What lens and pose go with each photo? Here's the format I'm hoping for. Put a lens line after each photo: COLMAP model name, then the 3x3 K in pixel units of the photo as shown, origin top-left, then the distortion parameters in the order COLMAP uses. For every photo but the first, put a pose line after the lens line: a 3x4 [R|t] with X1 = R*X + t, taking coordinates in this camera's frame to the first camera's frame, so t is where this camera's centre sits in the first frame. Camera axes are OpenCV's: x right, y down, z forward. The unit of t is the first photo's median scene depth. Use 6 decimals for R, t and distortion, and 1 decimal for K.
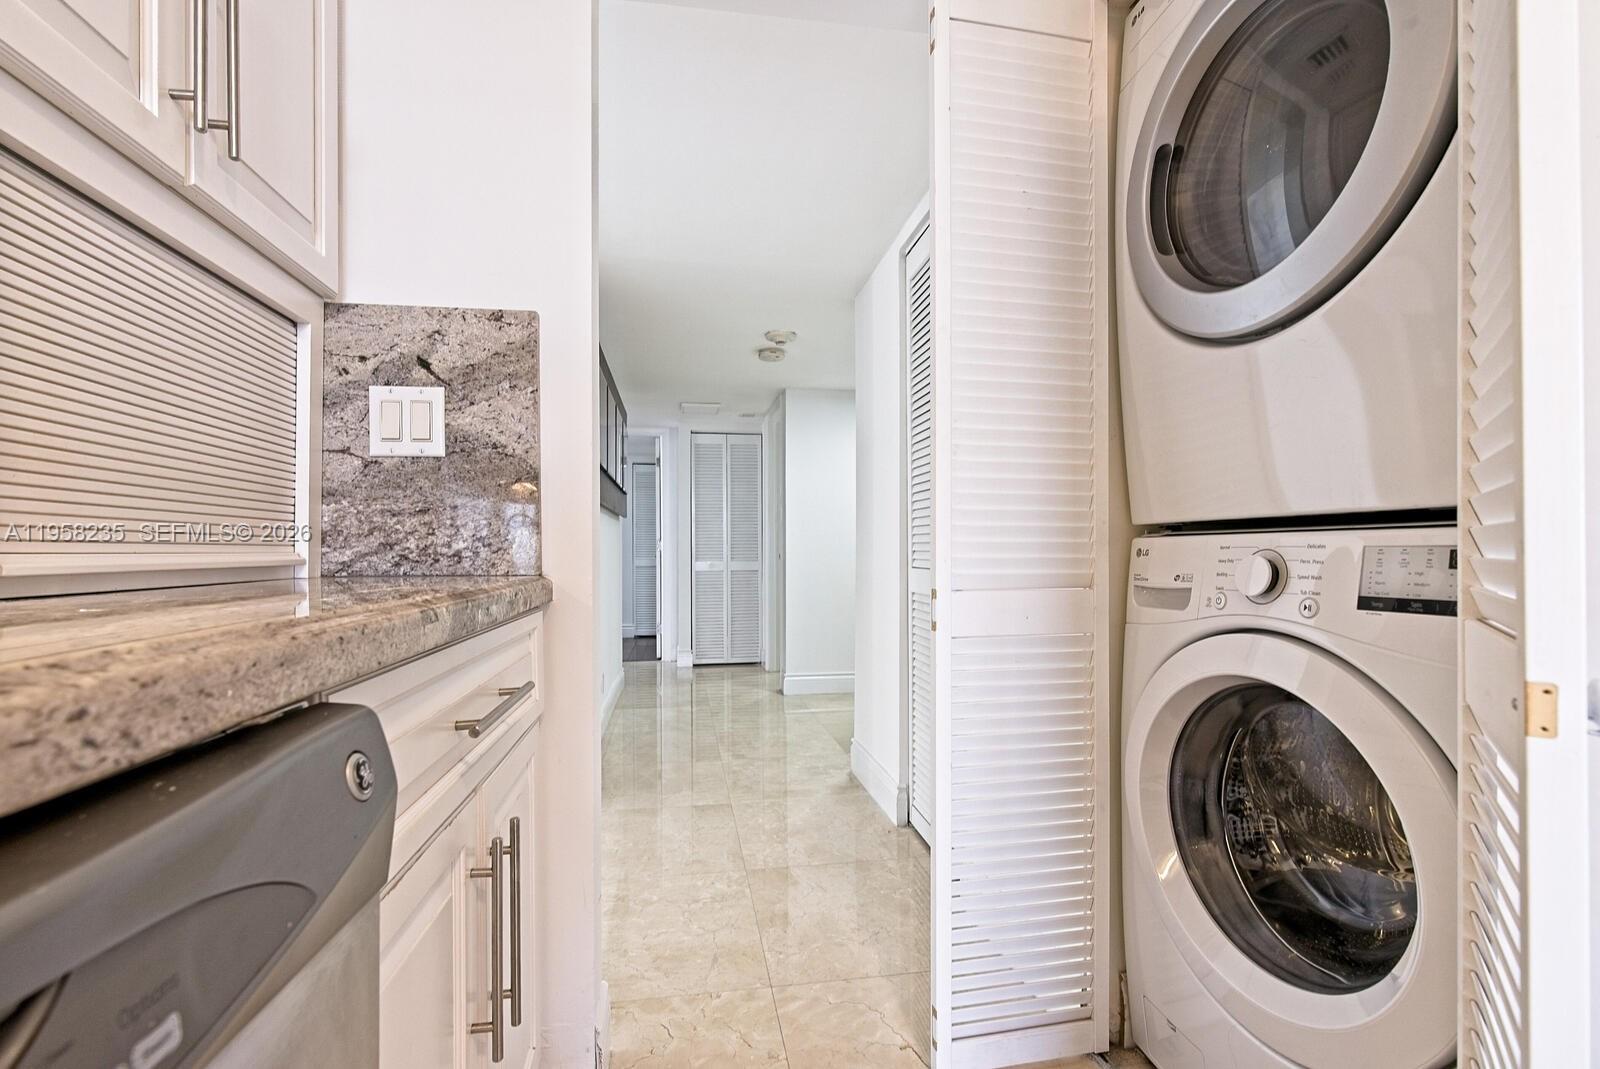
lens RADIAL K [[648.8, 0, 801.2], [0, 648.8, 553.0], [0, 0, 1]] dist [0.000100, 0.000019]
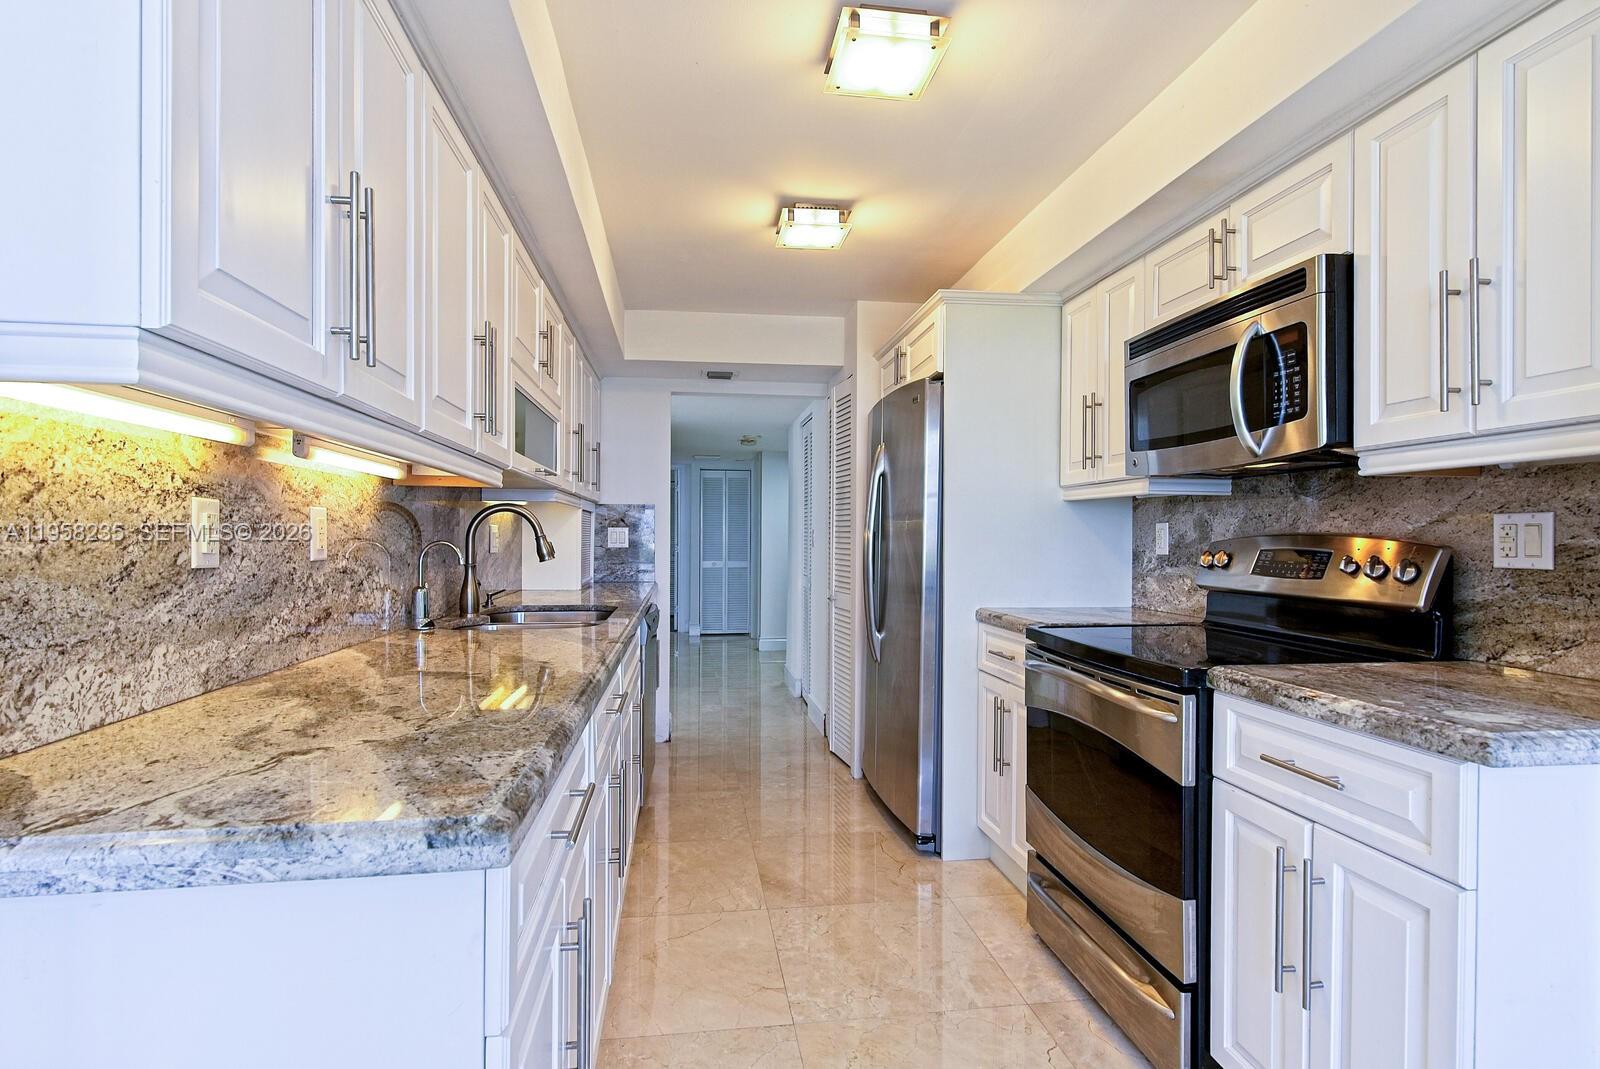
lens RADIAL K [[720.0, 0, 800.0], [0, 720.0, 534.5], [0, 0, 1]] dist [0.000108, 0.000038]
pose [[0.999494, 0.005801, -0.031281, 0.166427], [-0.005823, 0.999983, -0.000607, -0.075601], [0.031277, 0.000789, 0.999510, -0.963472]]
